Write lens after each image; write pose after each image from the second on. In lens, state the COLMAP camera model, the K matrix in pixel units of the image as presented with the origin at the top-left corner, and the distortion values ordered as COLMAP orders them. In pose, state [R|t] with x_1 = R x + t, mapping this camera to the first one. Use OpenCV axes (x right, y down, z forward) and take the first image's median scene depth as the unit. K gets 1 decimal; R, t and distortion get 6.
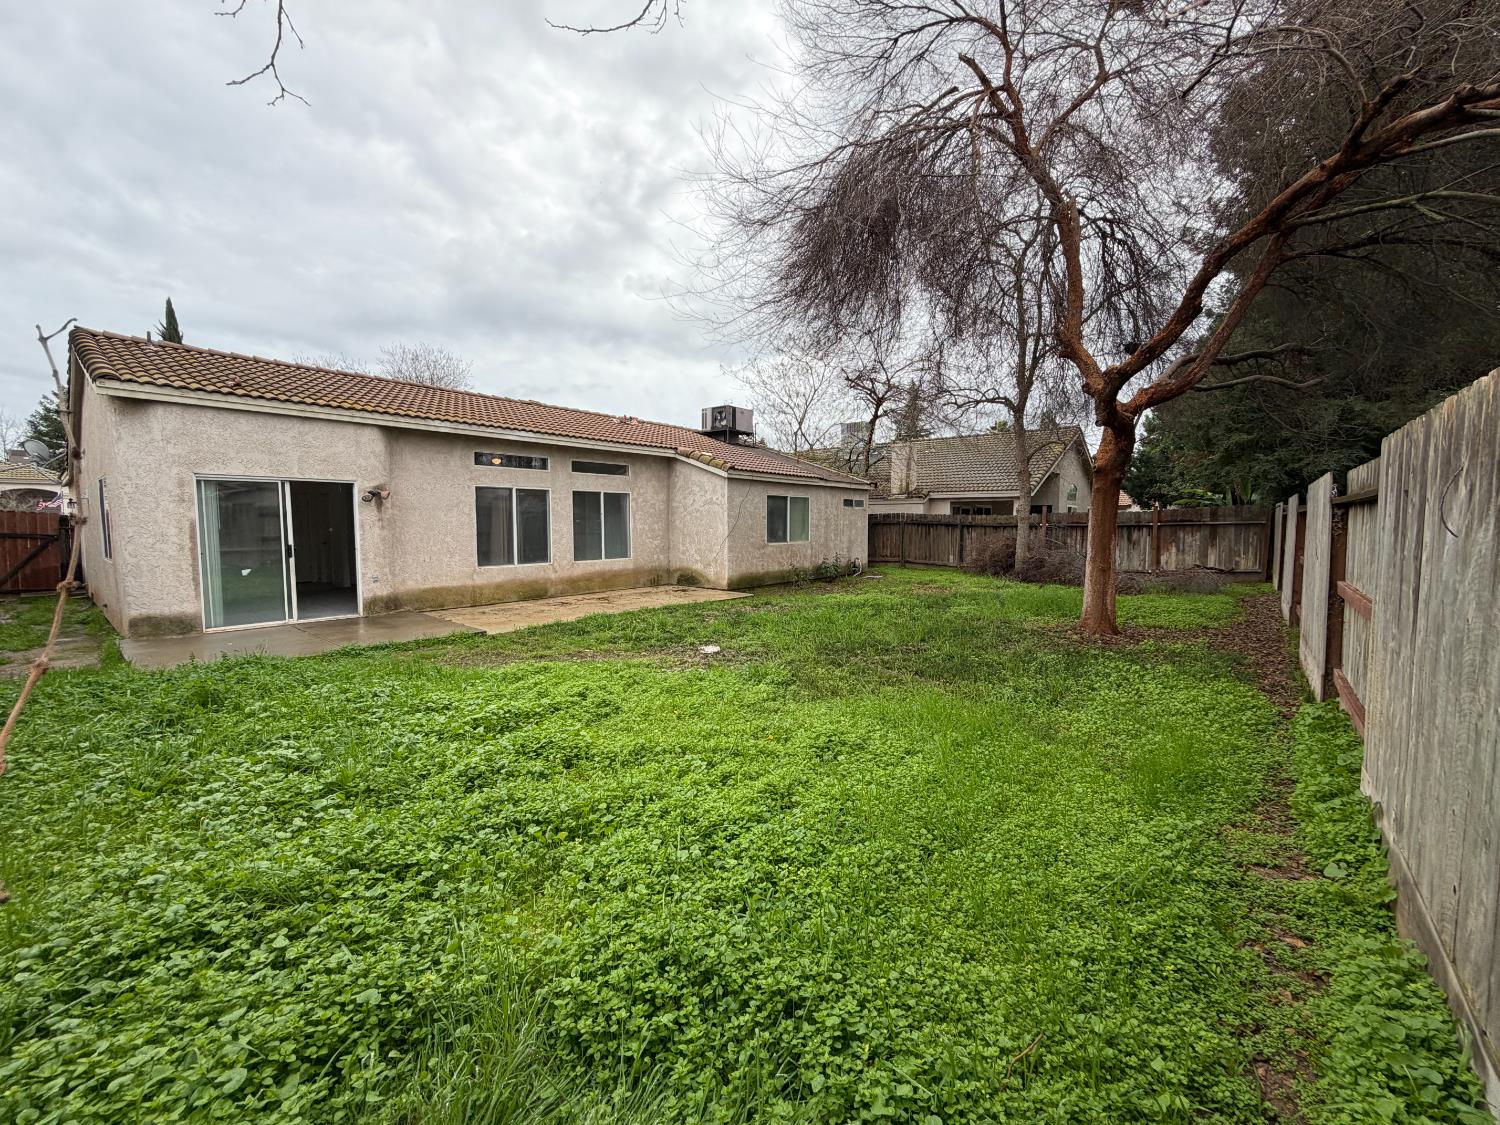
lens RADIAL K [[602.7, 0, 748.6], [0, 602.7, 561.0], [0, 0, 1]] dist [-0.002527, 0.000228]
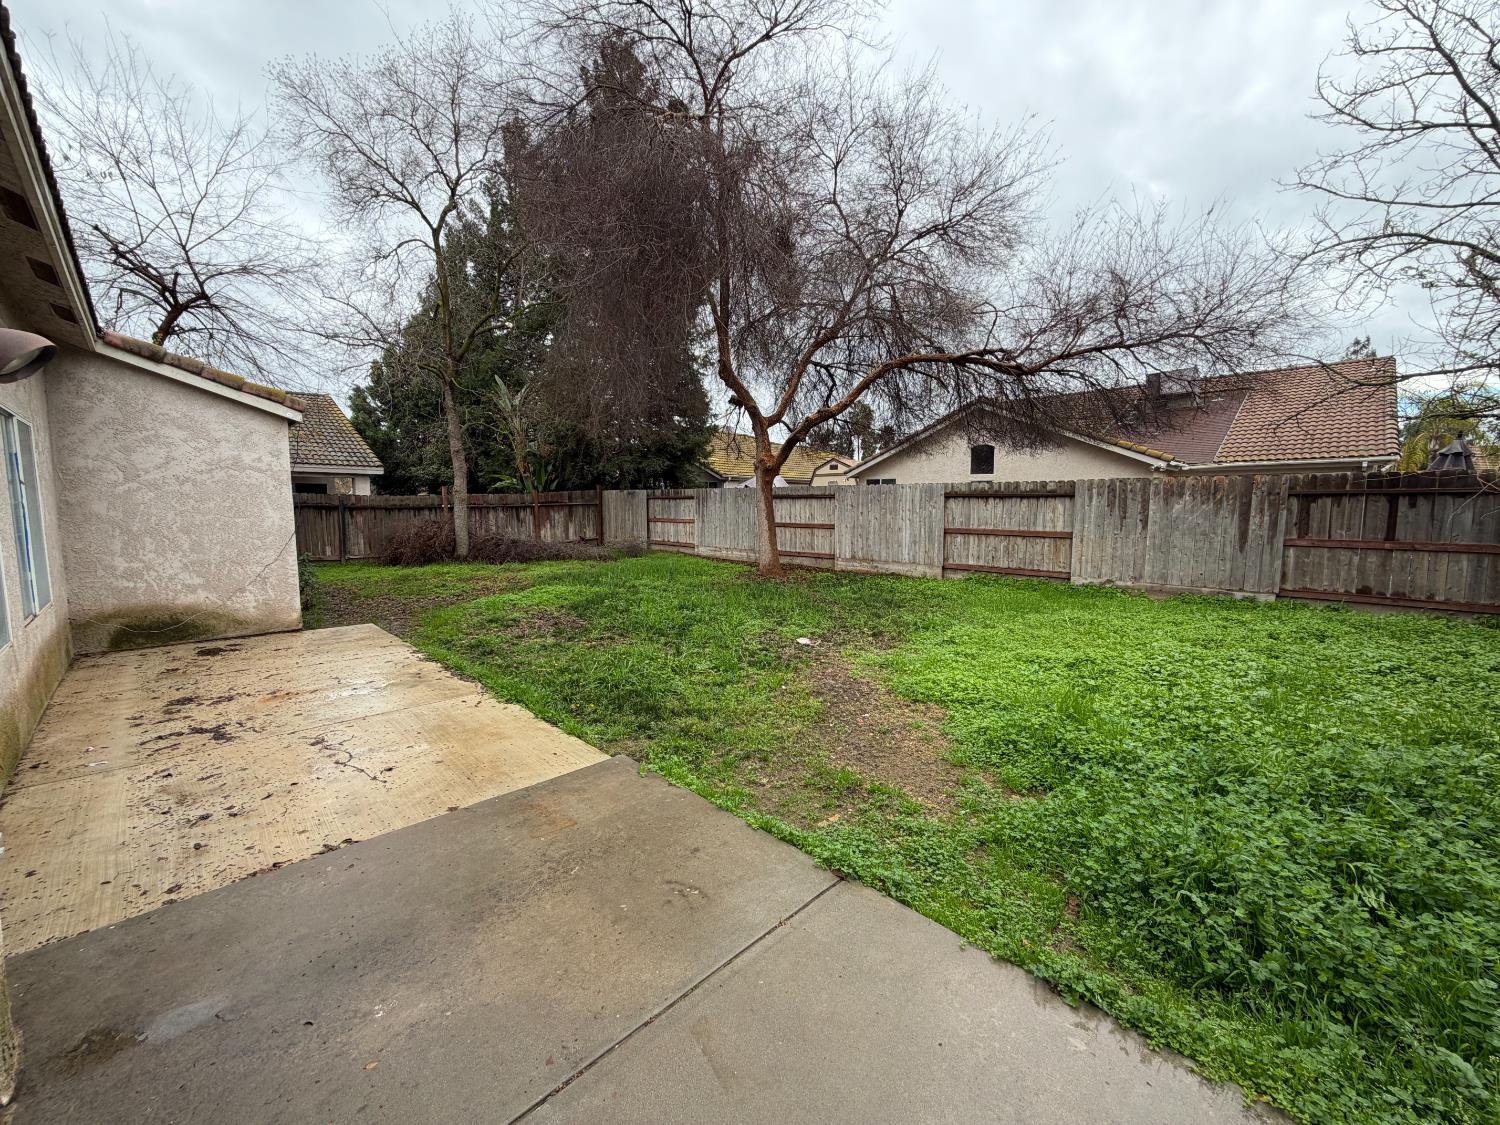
lens RADIAL K [[602.7, 0, 748.3], [0, 602.7, 562.2], [0, 0, 1]] dist [-0.002527, 0.000228]
pose [[0.087251, -0.097435, 0.991410, -0.481151], [0.061586, 0.993829, 0.092252, -0.032520], [-0.994281, 0.053008, 0.092713, 0.479236]]
